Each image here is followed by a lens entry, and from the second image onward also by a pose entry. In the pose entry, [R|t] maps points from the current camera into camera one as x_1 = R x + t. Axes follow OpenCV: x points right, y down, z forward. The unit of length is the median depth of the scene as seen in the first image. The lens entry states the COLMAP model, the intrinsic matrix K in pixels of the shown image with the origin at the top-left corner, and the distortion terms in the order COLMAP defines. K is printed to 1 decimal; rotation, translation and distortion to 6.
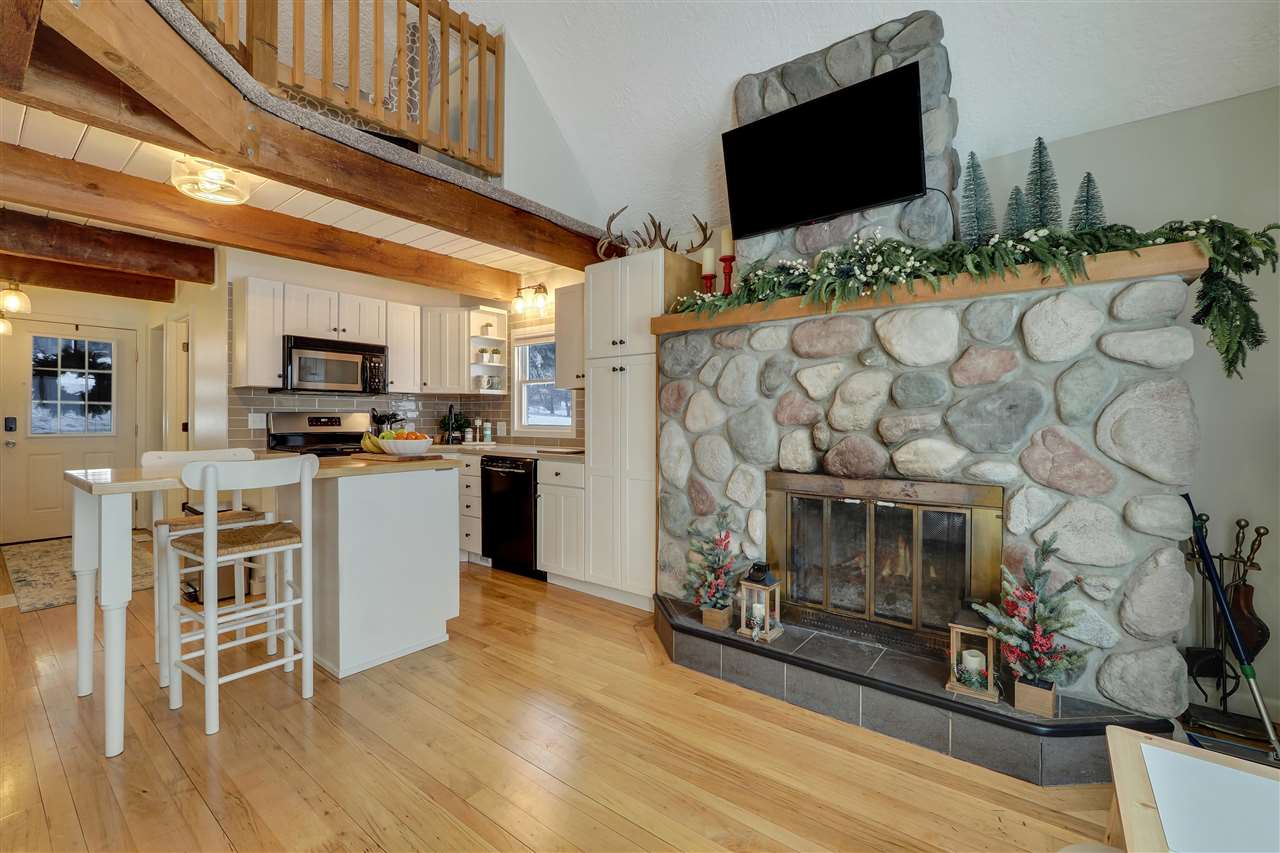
lens RADIAL K [[544.6, 0, 629.9], [0, 544.6, 421.0], [0, 0, 1]] dist [-0.008230, -0.000846]
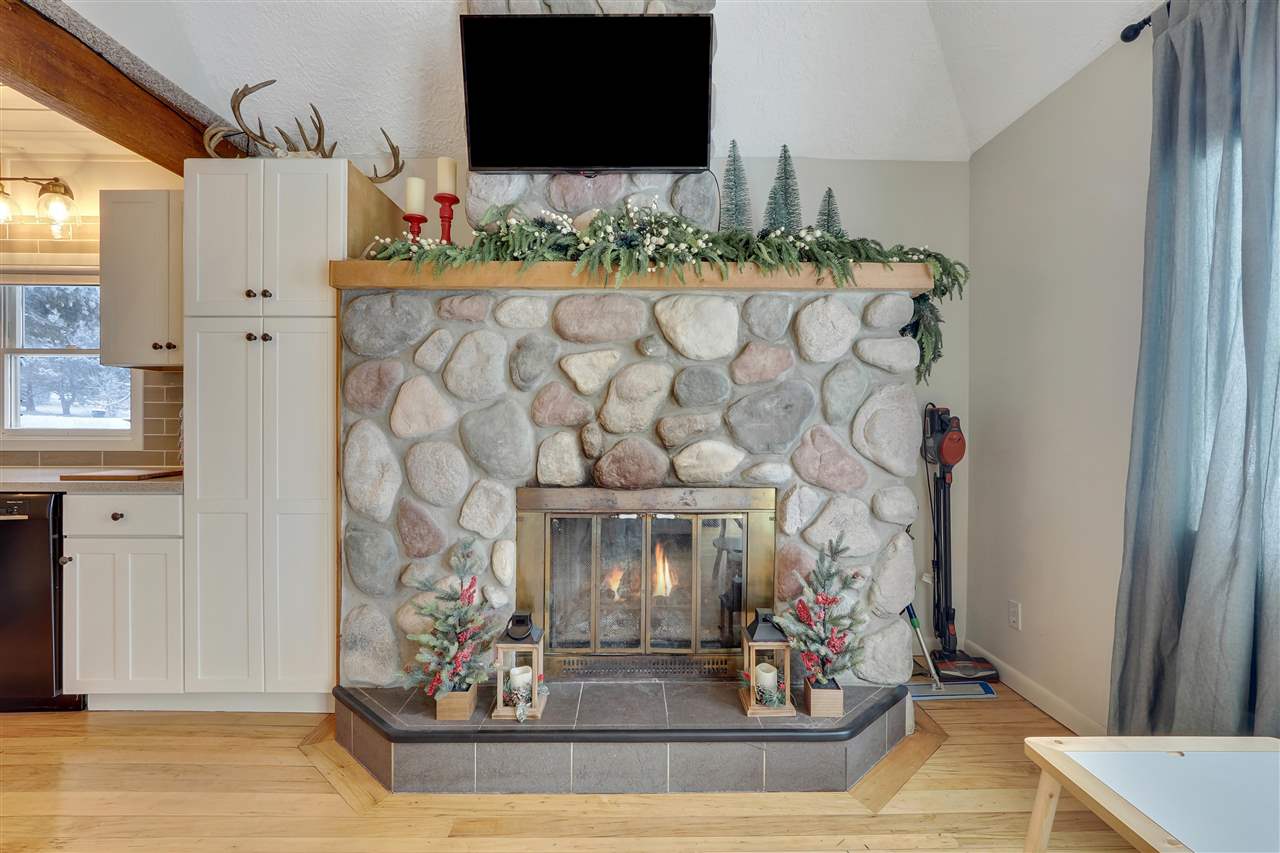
lens RADIAL K [[562.0, 0, 634.7], [0, 562.0, 422.8], [0, 0, 1]] dist [-0.006615, 0.000392]
pose [[0.771957, -0.003149, 0.635667, -0.111917], [0.001366, 0.999994, 0.003295, 0.000040], [-0.635673, -0.001675, 0.771957, 0.278468]]
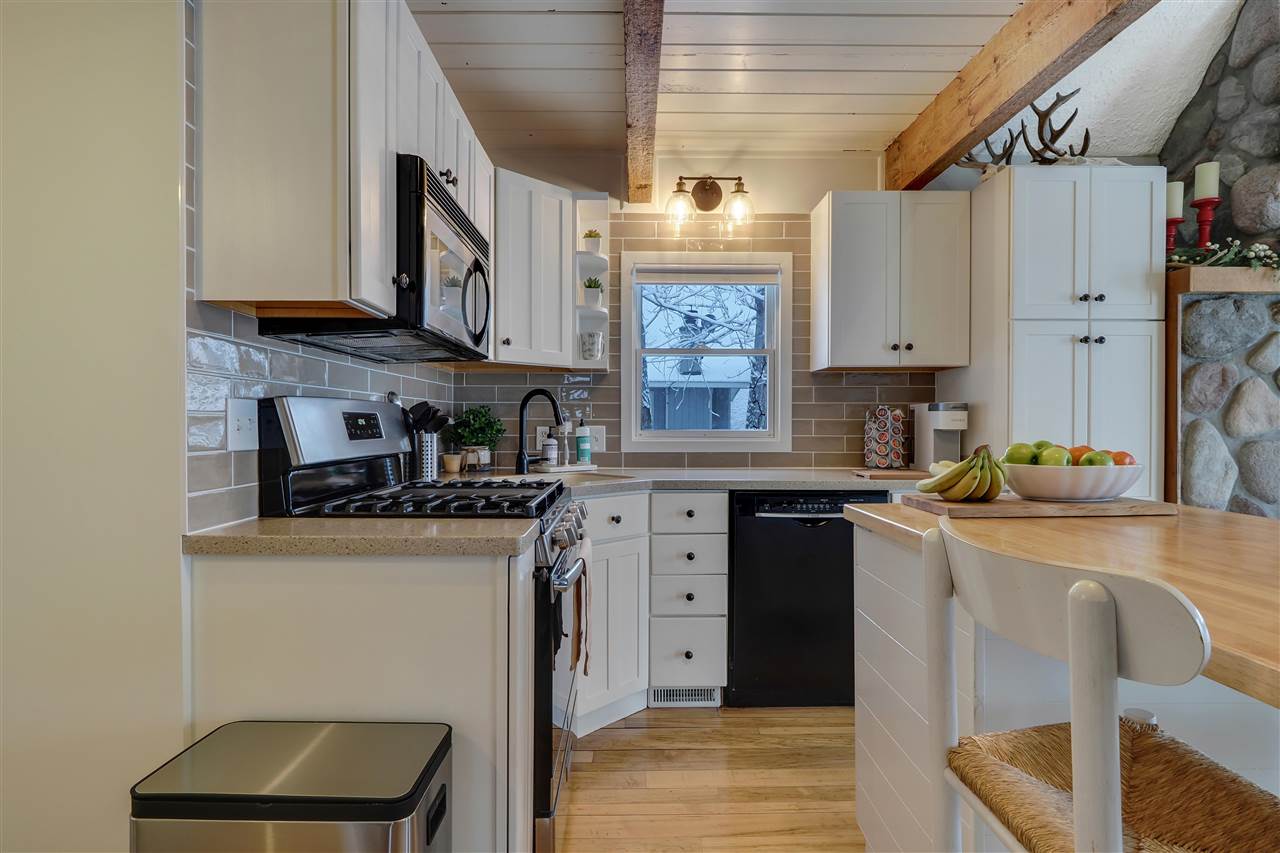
lens RADIAL K [[667.1, 0, 617.4], [0, 667.1, 427.5], [0, 0, 1]] dist [-0.001980, 0.001112]
pose [[0.777748, -0.007212, 0.628535, -1.092515], [0.003915, 0.999970, 0.006630, -0.000463], [-0.628564, -0.002696, 0.777753, 0.860138]]
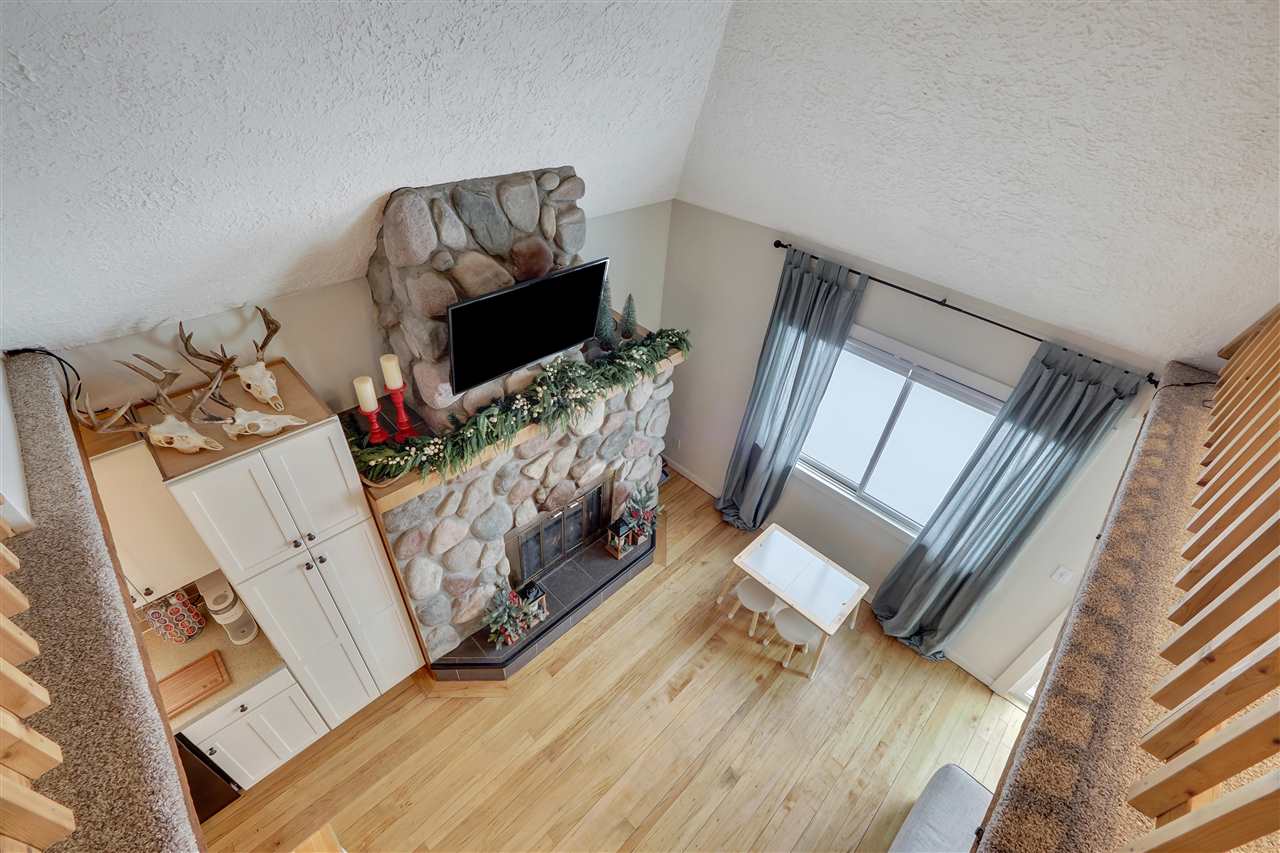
lens RADIAL K [[544.6, 0, 624.0], [0, 544.6, 433.0], [0, 0, 1]] dist [-0.008230, -0.000846]
pose [[0.118052, -0.626586, 0.770360, -0.517480], [-0.045156, 0.771594, 0.634510, -0.862482], [-0.991980, -0.109692, 0.062794, 0.629842]]
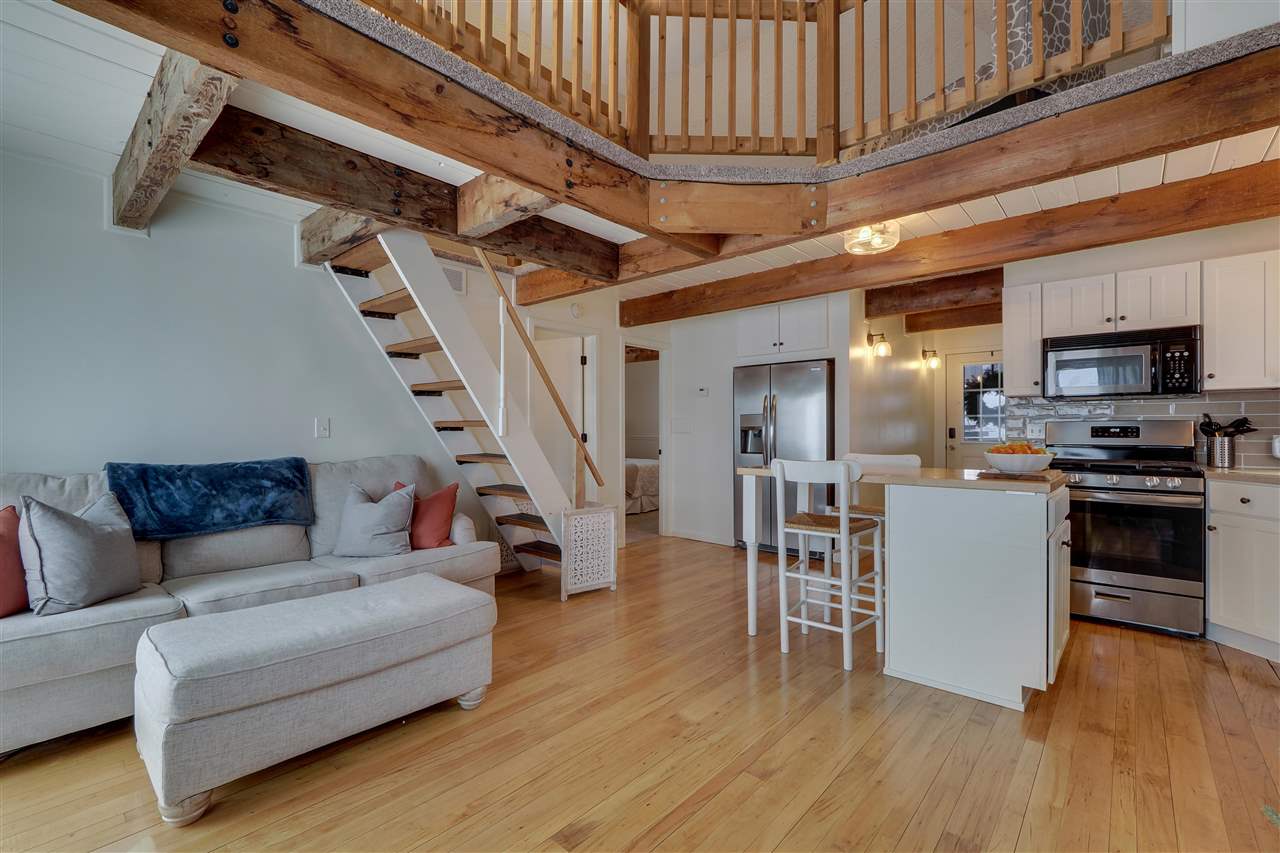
lens RADIAL K [[562.0, 0, 636.6], [0, 562.0, 428.3], [0, 0, 1]] dist [-0.006615, 0.000392]
pose [[-0.052332, -0.003068, -0.998625, 0.497805], [-0.003254, 0.999990, -0.002902, 0.000893], [0.998624, 0.003098, -0.052342, 0.488714]]
